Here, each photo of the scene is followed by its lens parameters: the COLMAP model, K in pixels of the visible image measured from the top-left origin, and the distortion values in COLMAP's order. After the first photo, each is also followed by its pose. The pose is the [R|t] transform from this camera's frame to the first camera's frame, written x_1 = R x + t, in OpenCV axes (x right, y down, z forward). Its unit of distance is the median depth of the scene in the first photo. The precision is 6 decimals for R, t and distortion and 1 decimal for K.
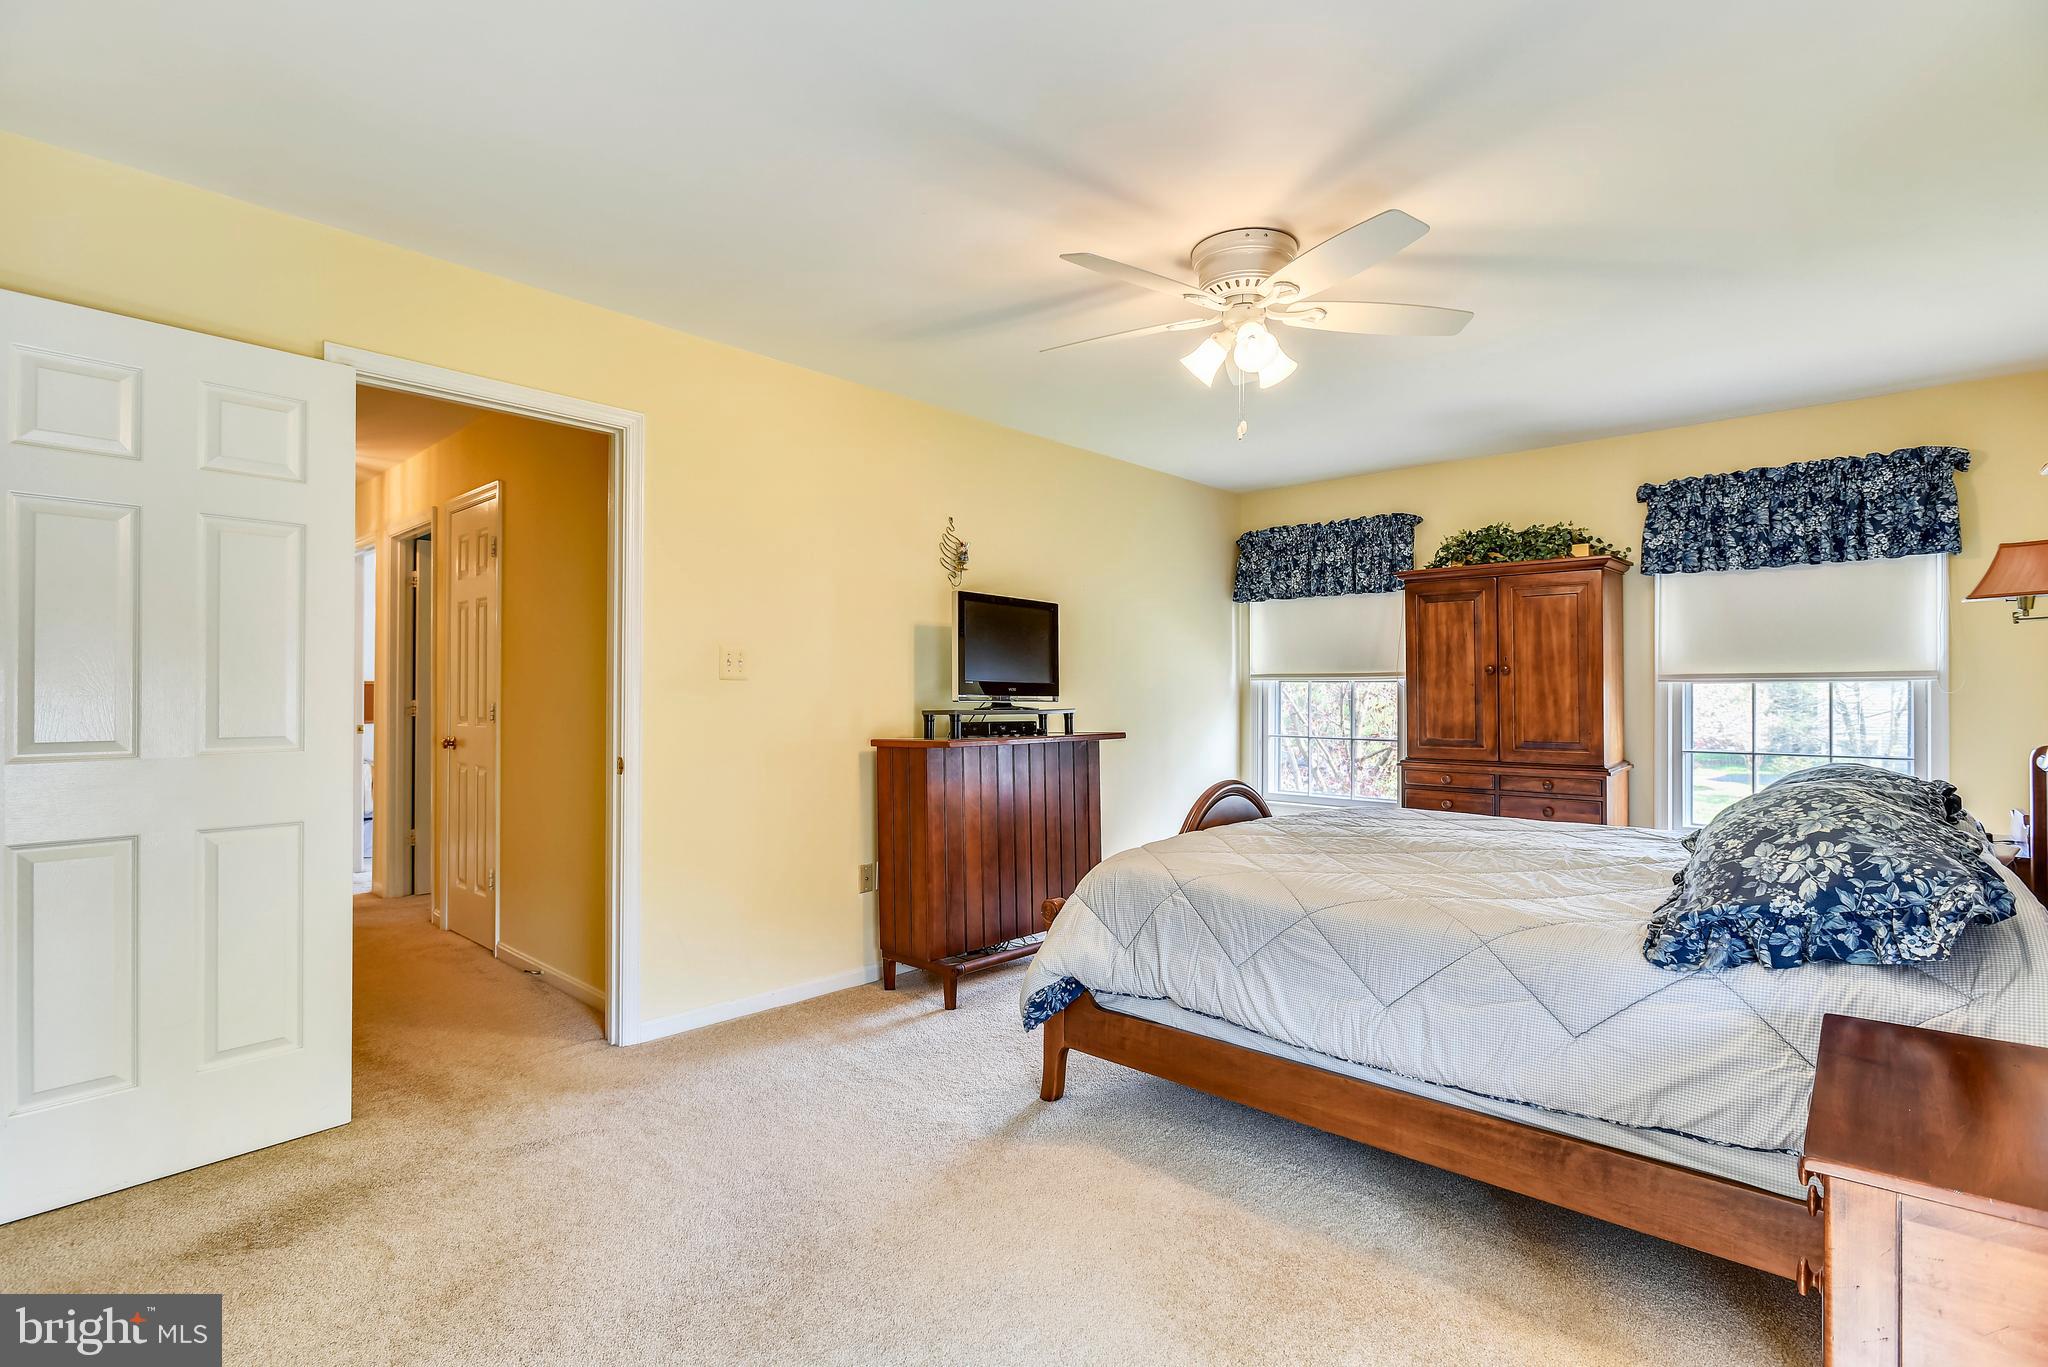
lens RADIAL K [[979.4, 0, 1050.5], [0, 979.4, 696.7], [0, 0, 1]] dist [-0.004778, -0.000891]
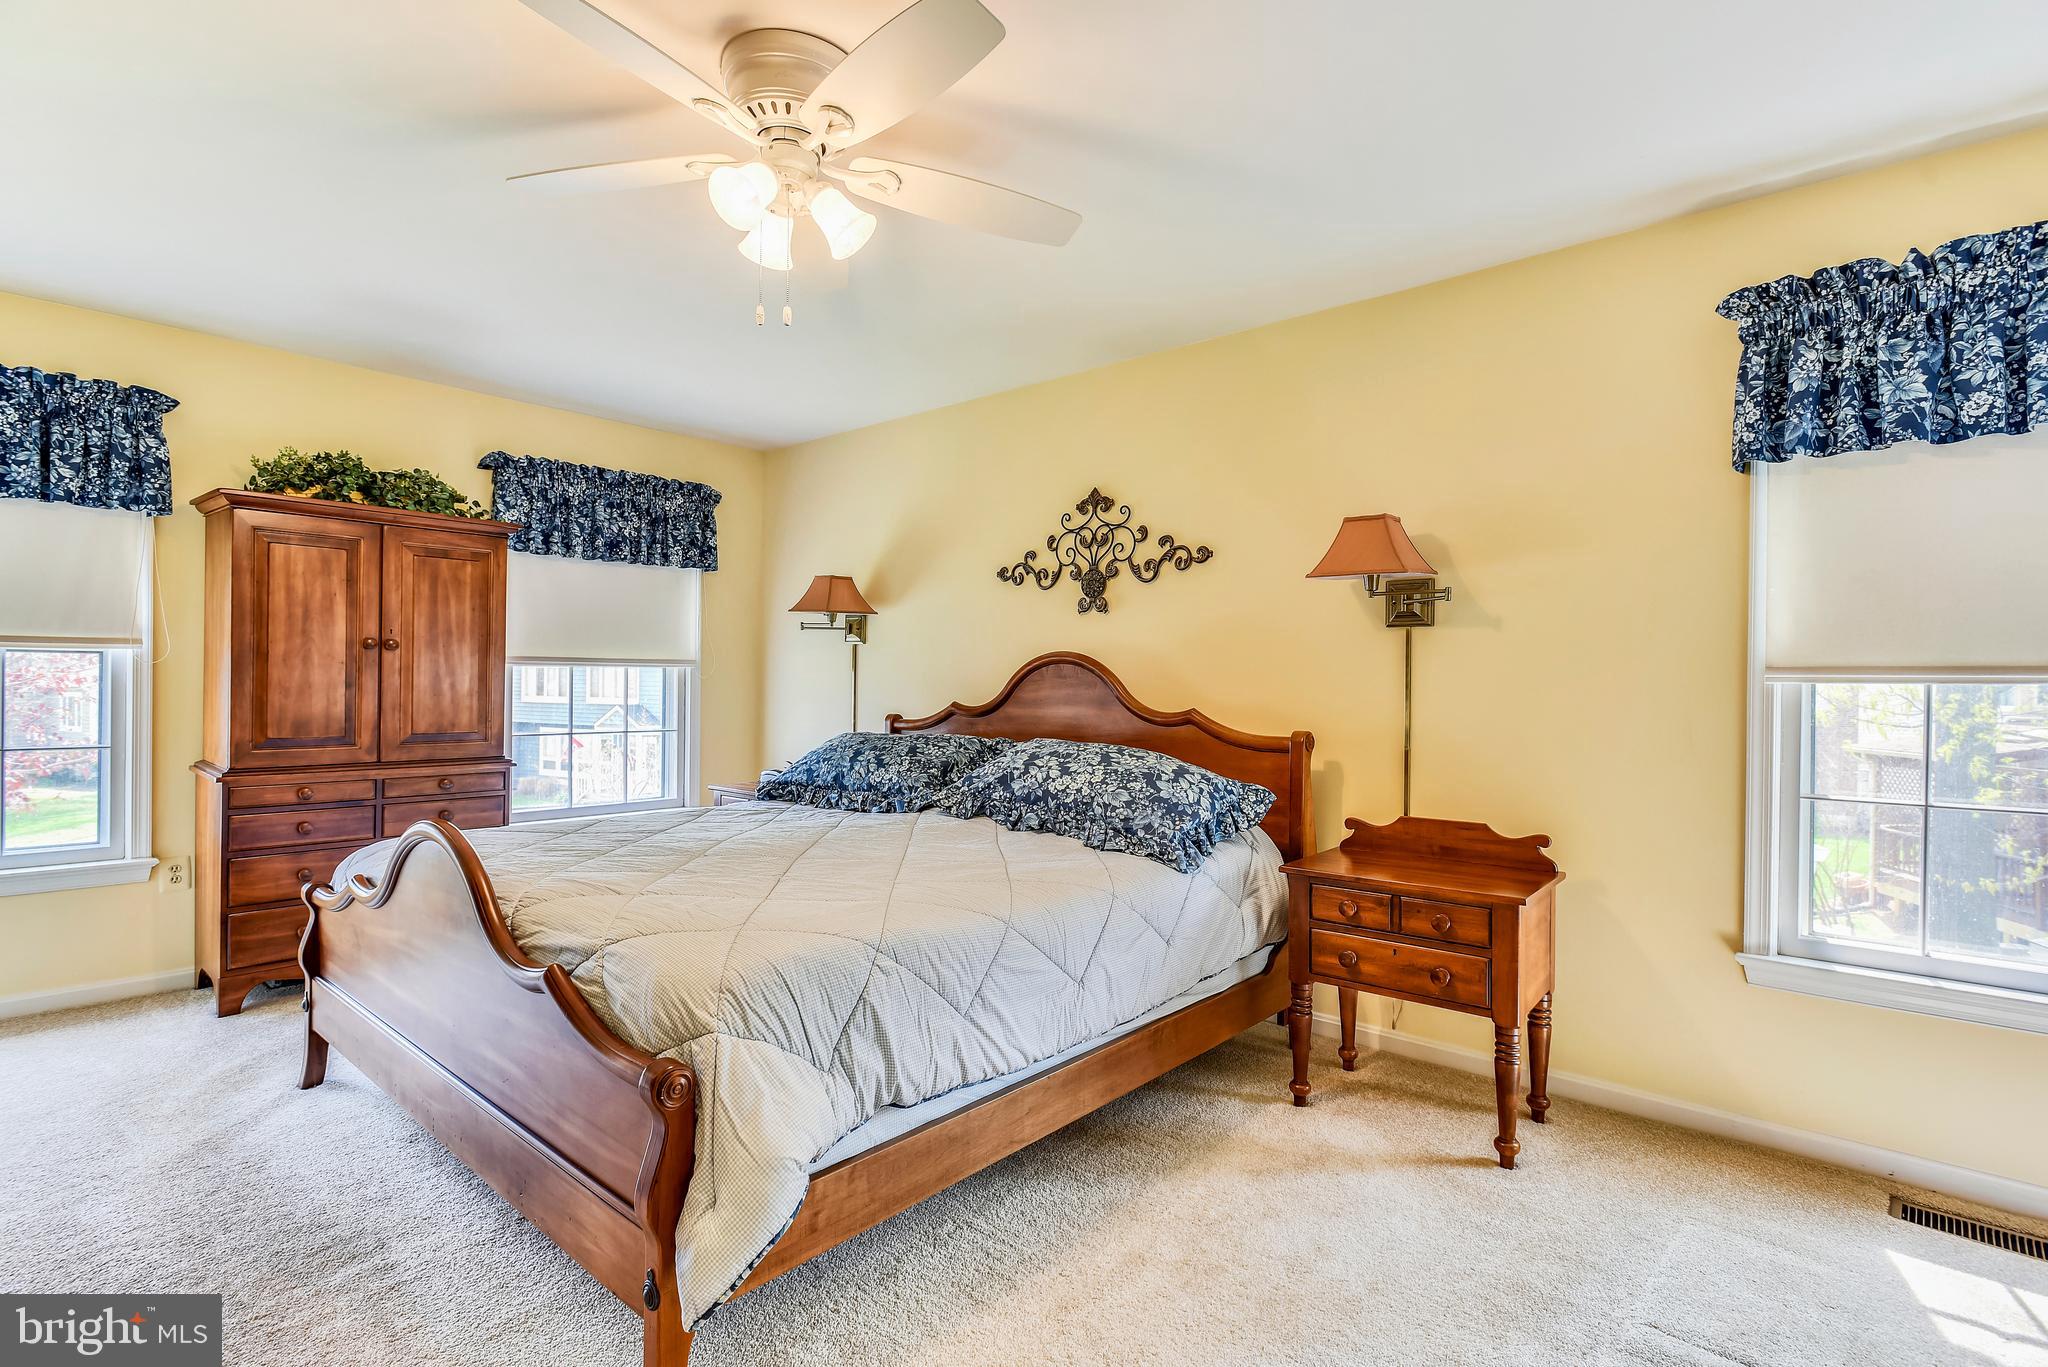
lens RADIAL K [[976.2, 0, 1022.1], [0, 976.2, 686.6], [0, 0, 1]] dist [-0.002358, -0.000400]
pose [[-0.006857, -0.006146, 0.999958, -0.331994], [-0.007111, 0.999956, 0.006097, -0.002270], [-0.999951, -0.007069, -0.006901, 0.509777]]
